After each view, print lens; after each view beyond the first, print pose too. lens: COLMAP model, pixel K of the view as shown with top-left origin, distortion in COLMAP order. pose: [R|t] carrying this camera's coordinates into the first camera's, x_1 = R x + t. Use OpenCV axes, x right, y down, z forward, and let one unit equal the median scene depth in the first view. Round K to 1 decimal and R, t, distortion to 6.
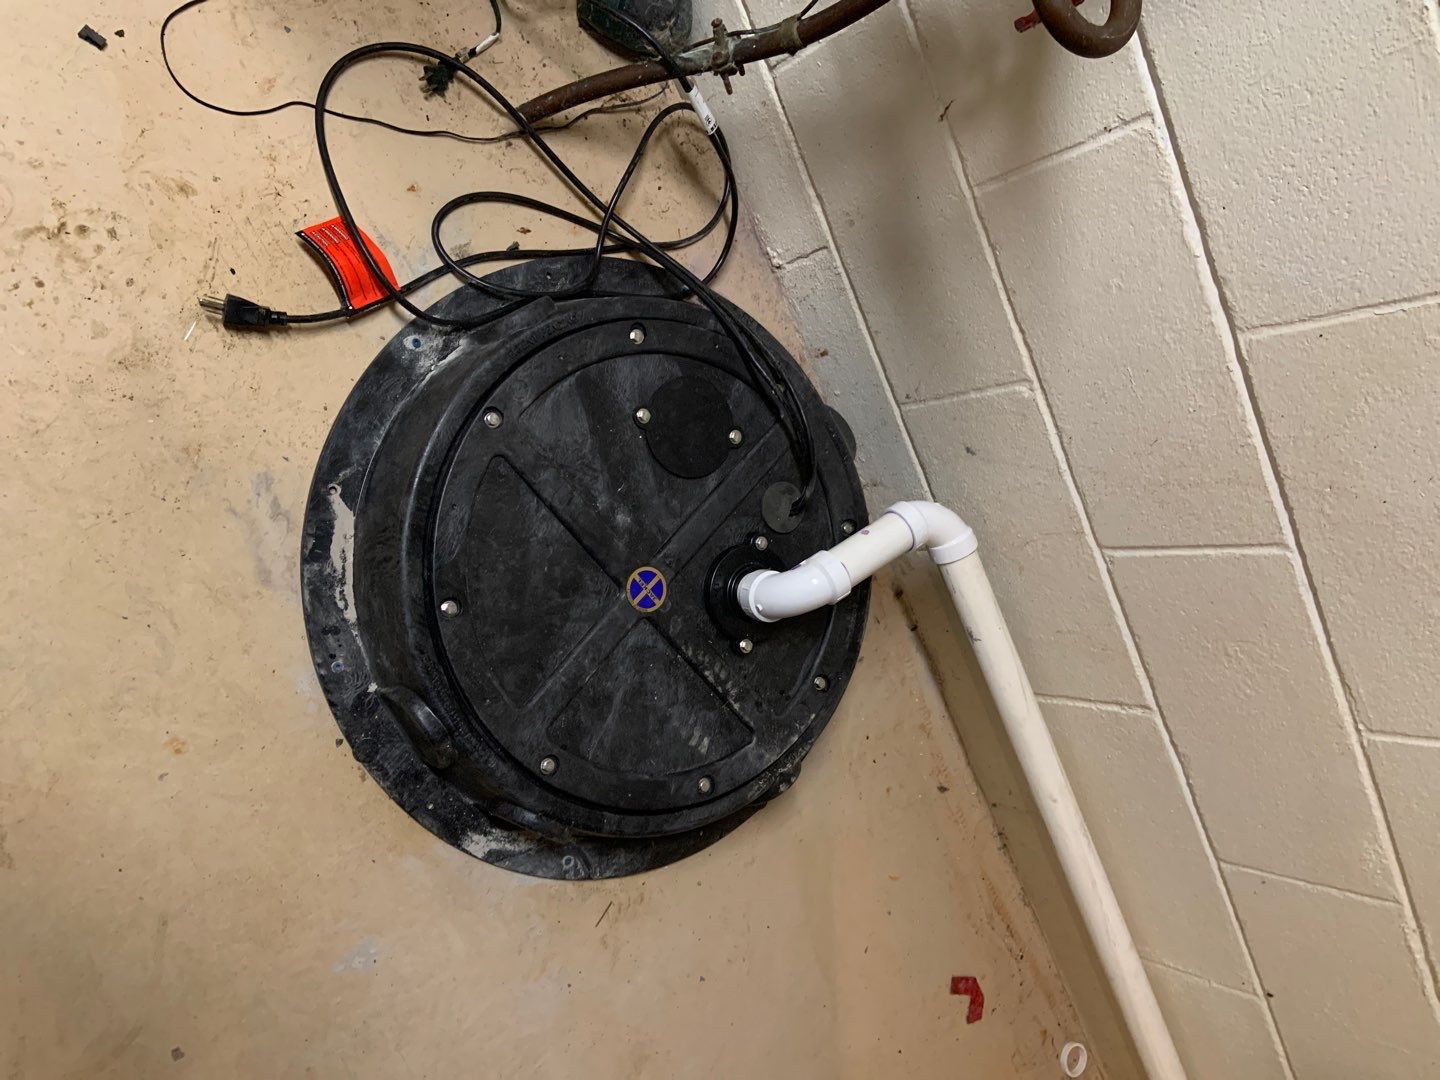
lens RADIAL K [[1086.4, 0, 720.0], [0, 1086.4, 540.0], [0, 0, 1]] dist [0.127194, -0.165662]
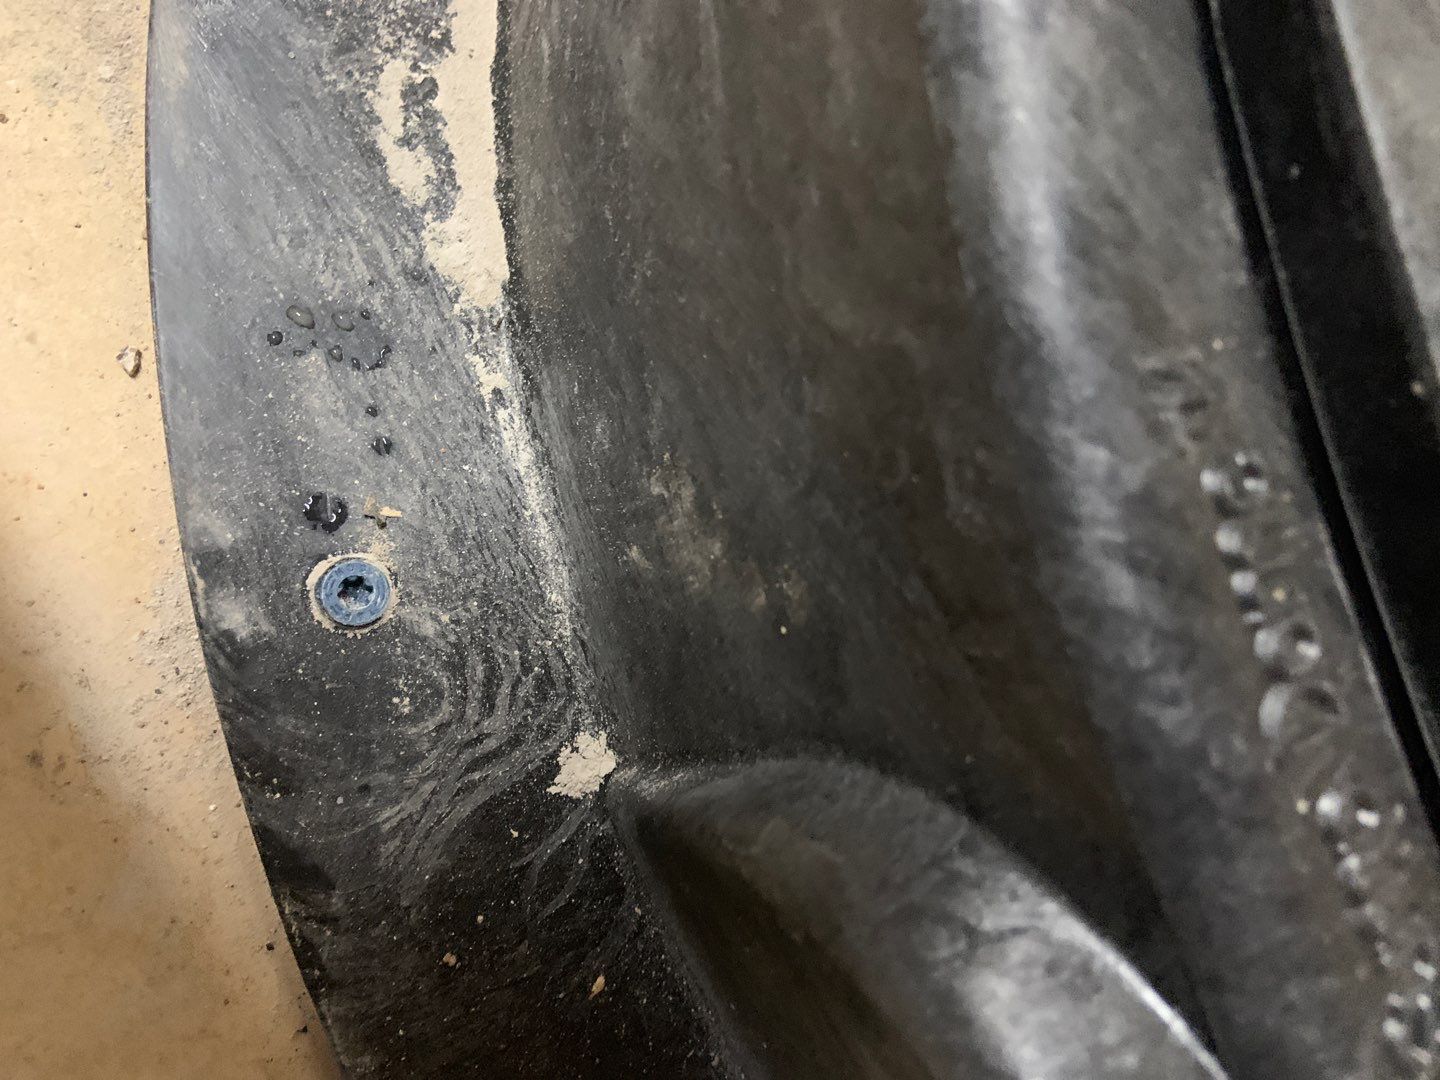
lens RADIAL K [[1066.3, 0, 720.0], [0, 1066.3, 540.0], [0, 0, 1]] dist [0.109138, -0.137282]
pose [[0.975059, 0.009513, -0.221743, -0.271930], [-0.039294, 0.990698, -0.130281, 0.124299], [0.218441, 0.135744, 0.966363, 0.877467]]
